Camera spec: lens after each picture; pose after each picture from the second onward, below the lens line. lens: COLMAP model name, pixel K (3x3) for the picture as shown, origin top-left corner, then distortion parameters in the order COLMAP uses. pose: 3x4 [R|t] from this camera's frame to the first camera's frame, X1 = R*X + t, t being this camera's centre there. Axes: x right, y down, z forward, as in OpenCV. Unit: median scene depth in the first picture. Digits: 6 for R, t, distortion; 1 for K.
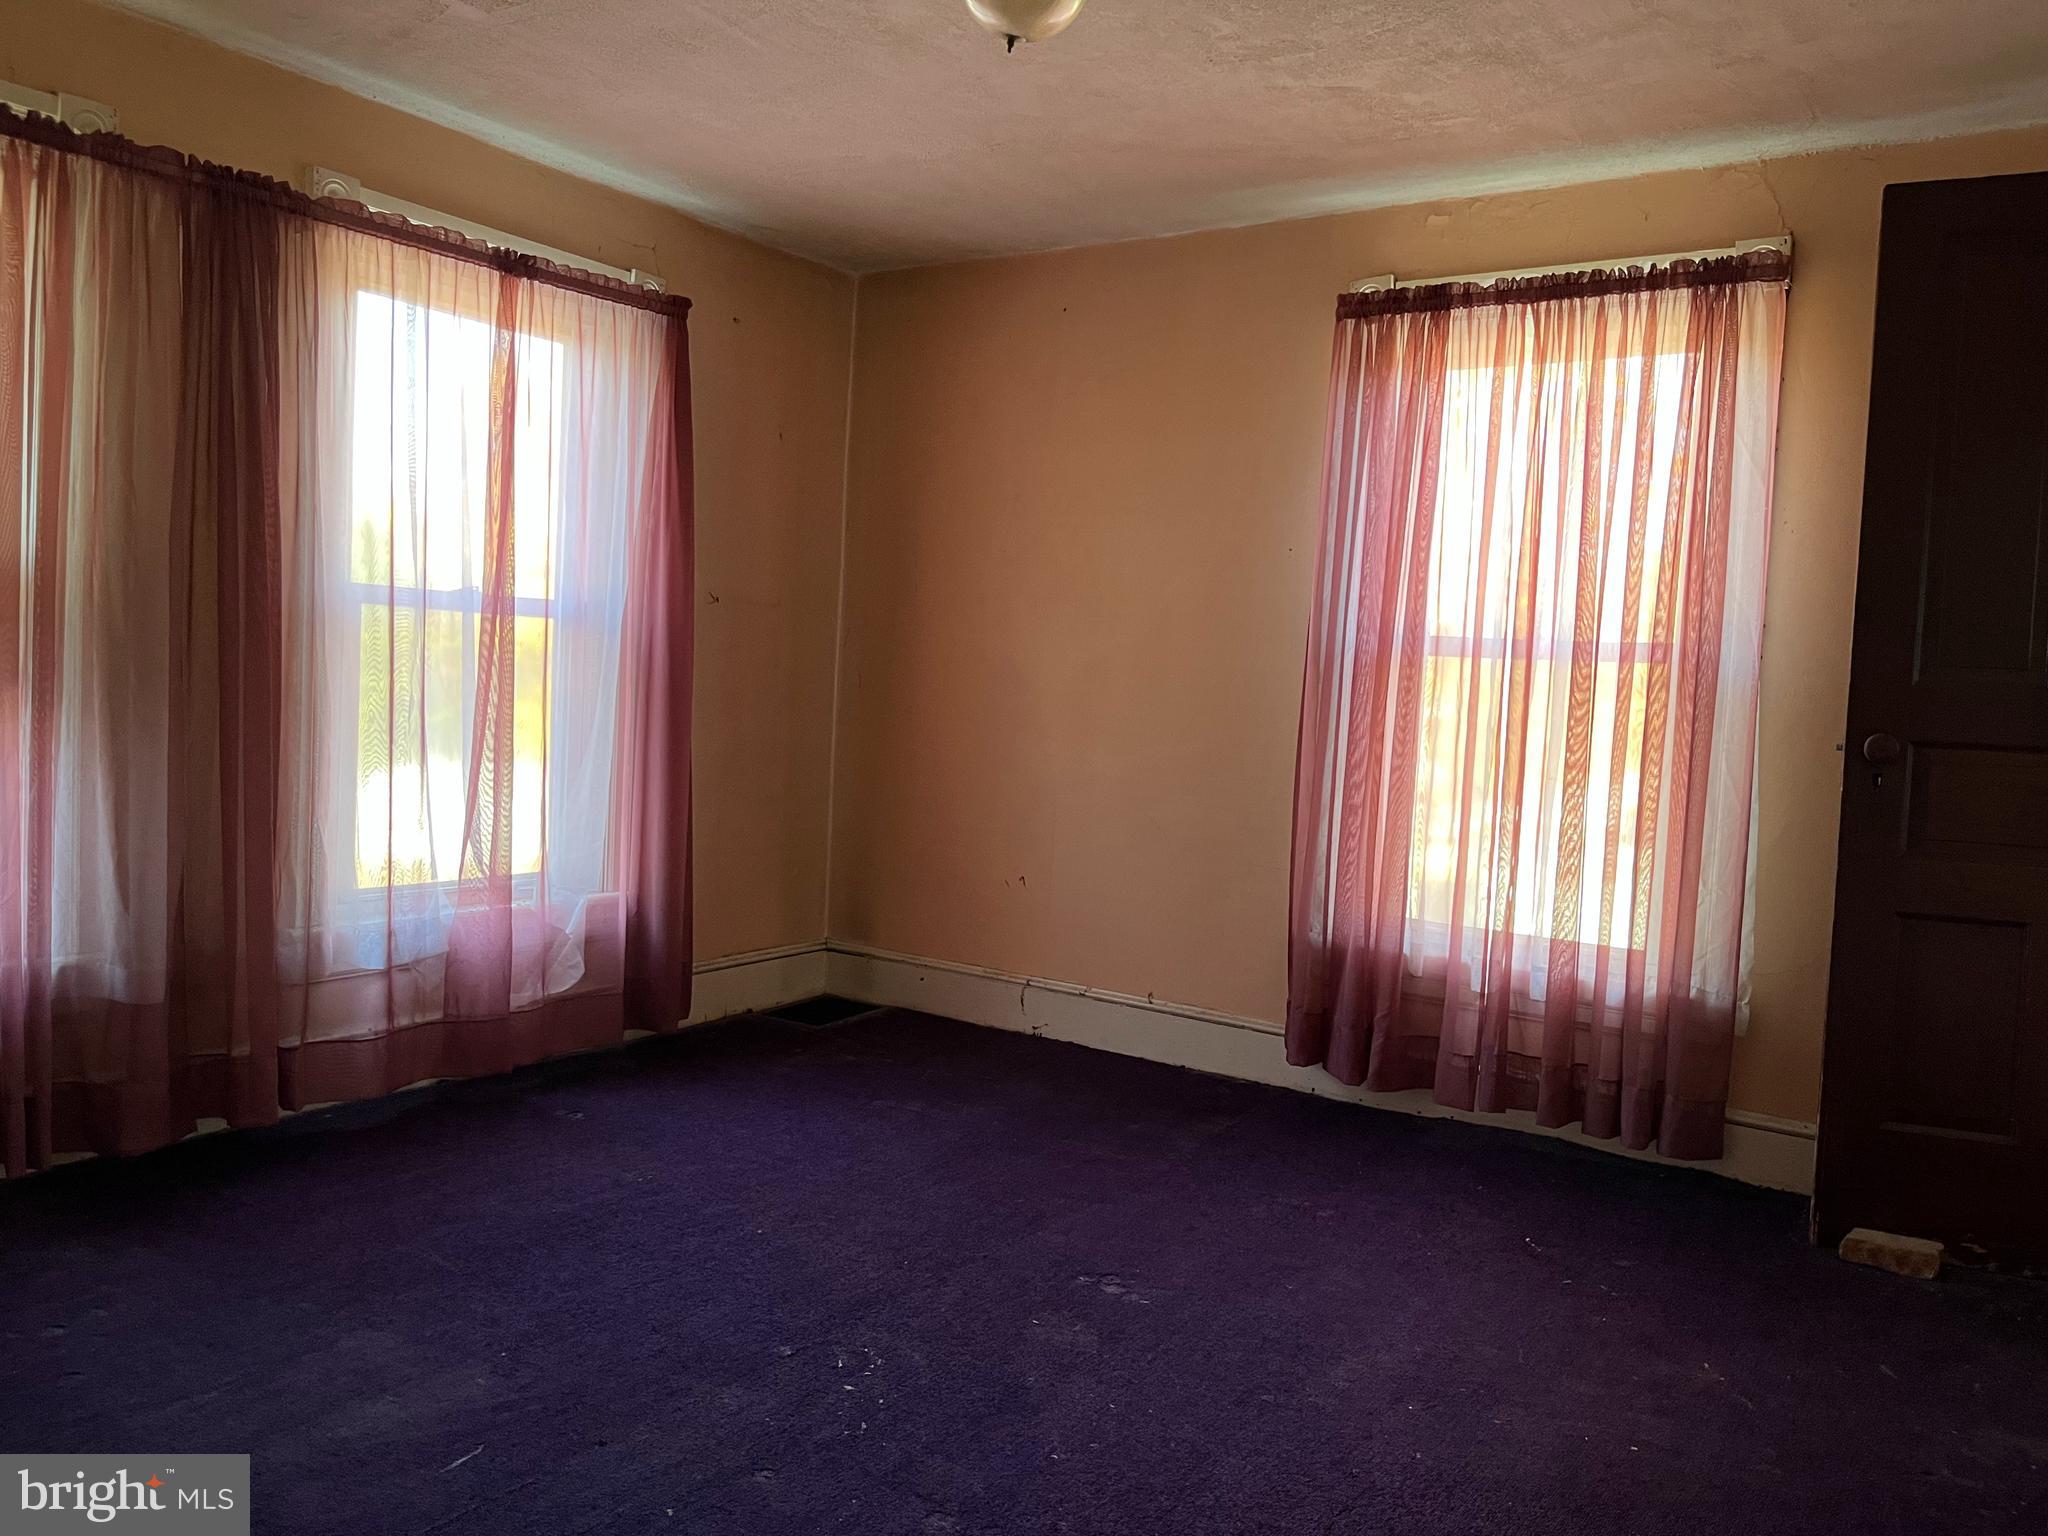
lens RADIAL K [[1546.4, 0, 1040.7], [0, 1546.4, 776.5], [0, 0, 1]] dist [0.047755, -0.047453]
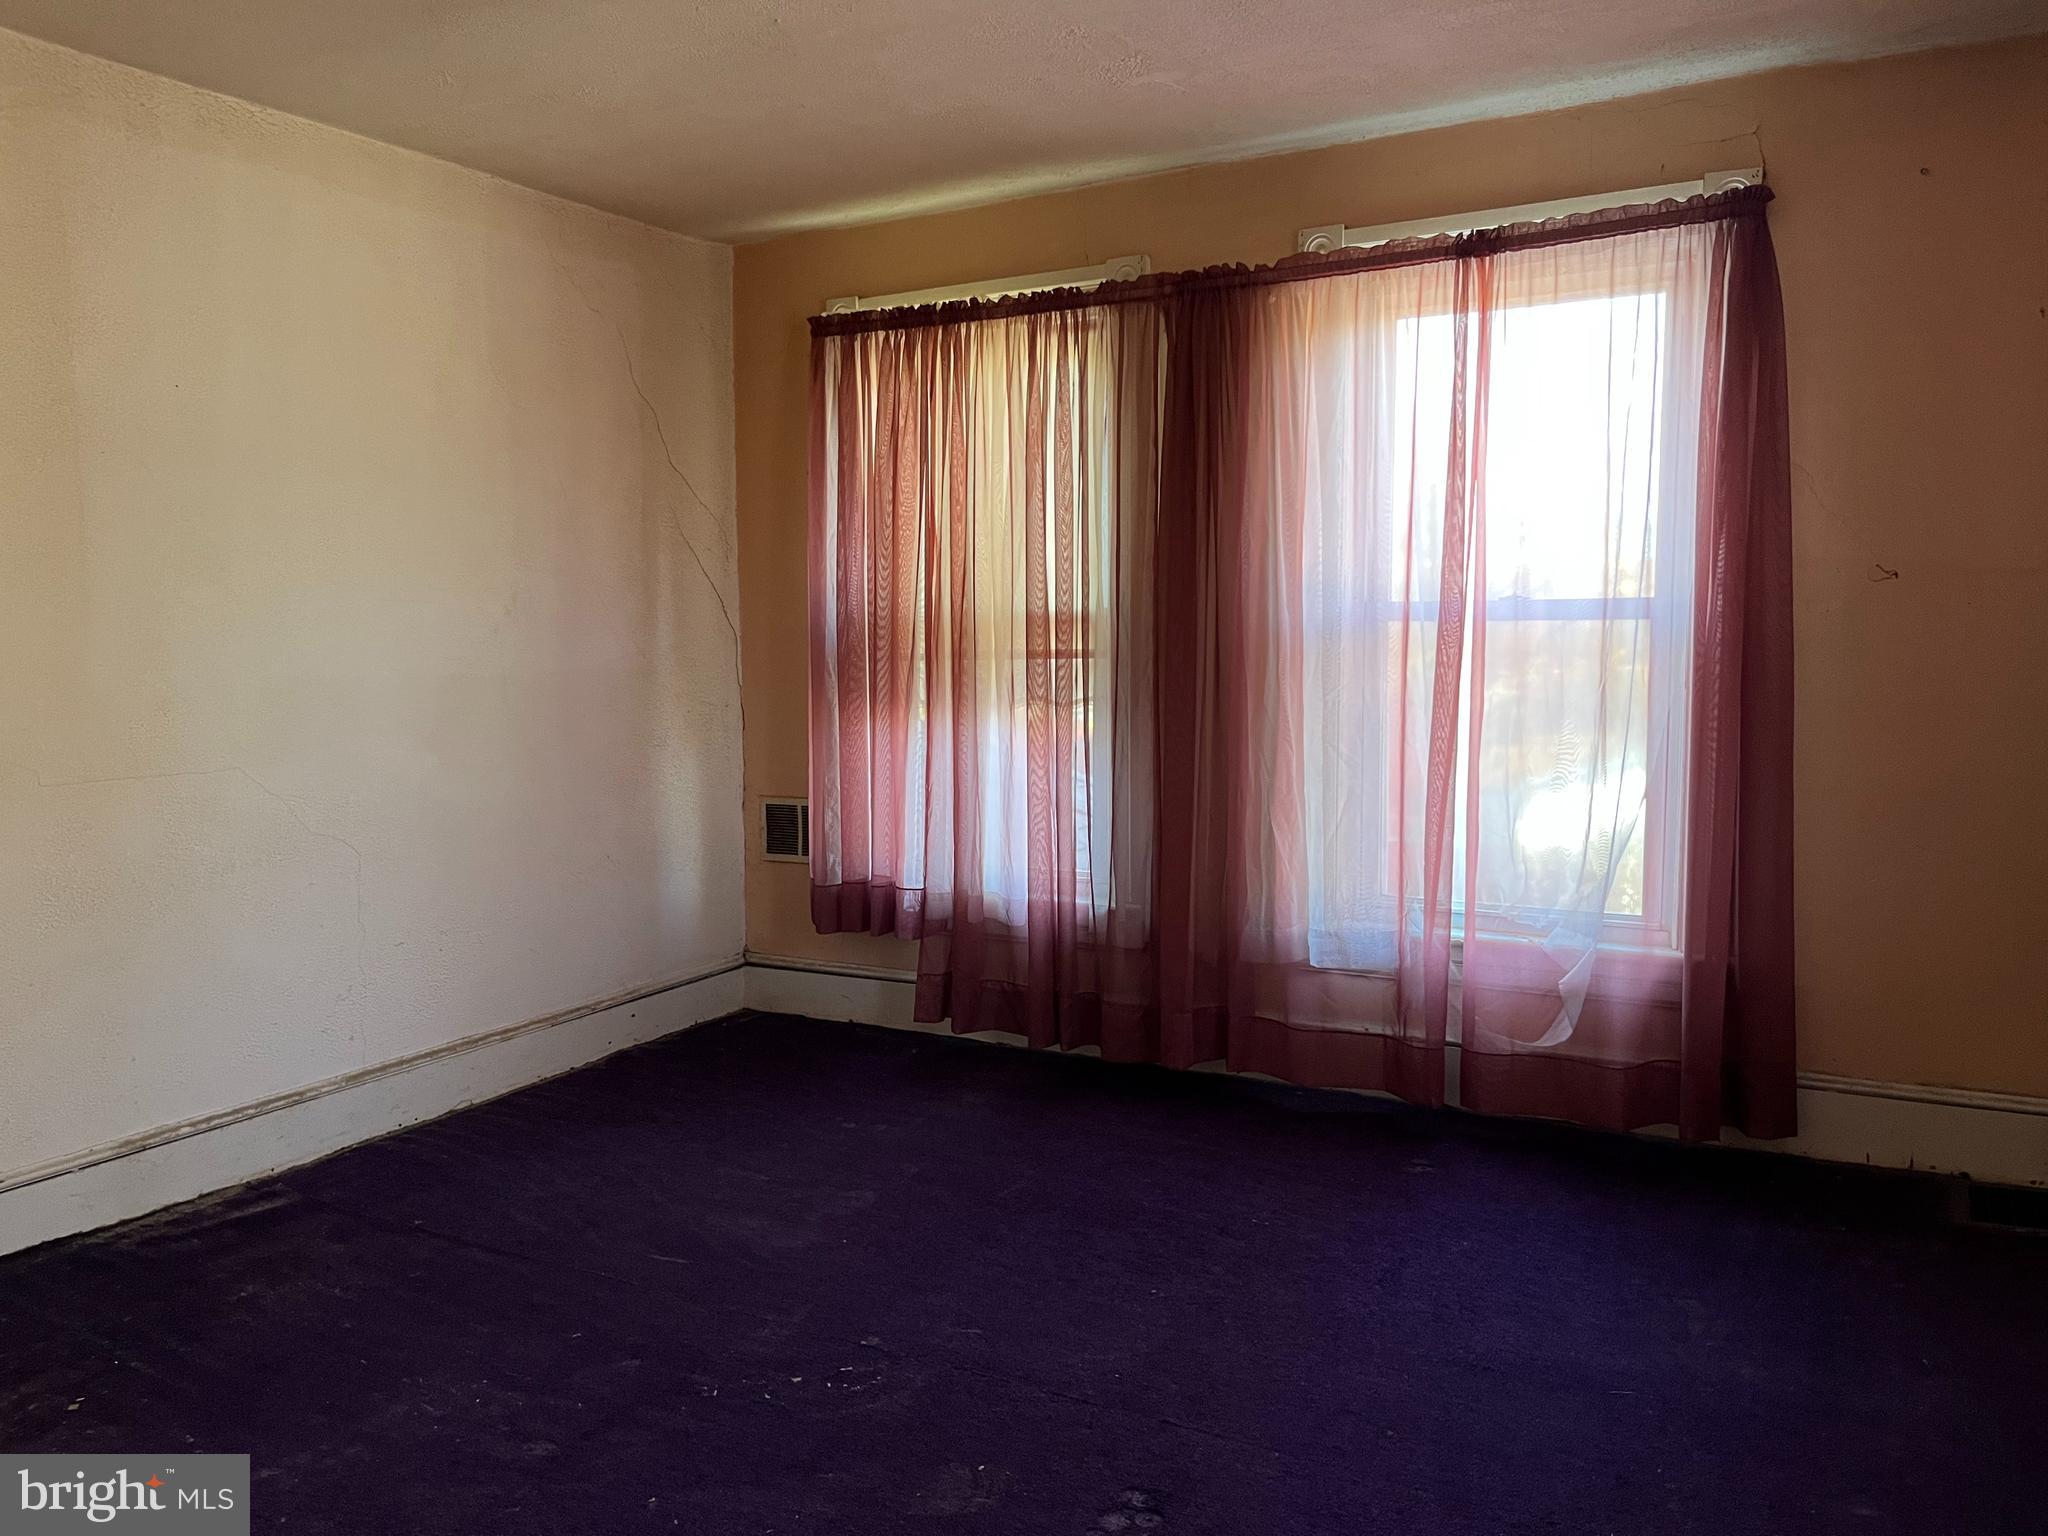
lens RADIAL K [[1546.4, 0, 1039.0], [0, 1546.4, 767.3], [0, 0, 1]] dist [0.047755, -0.047453]
pose [[0.088790, 0.026635, -0.995694, 0.585364], [-0.062089, 0.997846, 0.021156, -0.021626], [0.994113, 0.059943, 0.090253, 0.691462]]
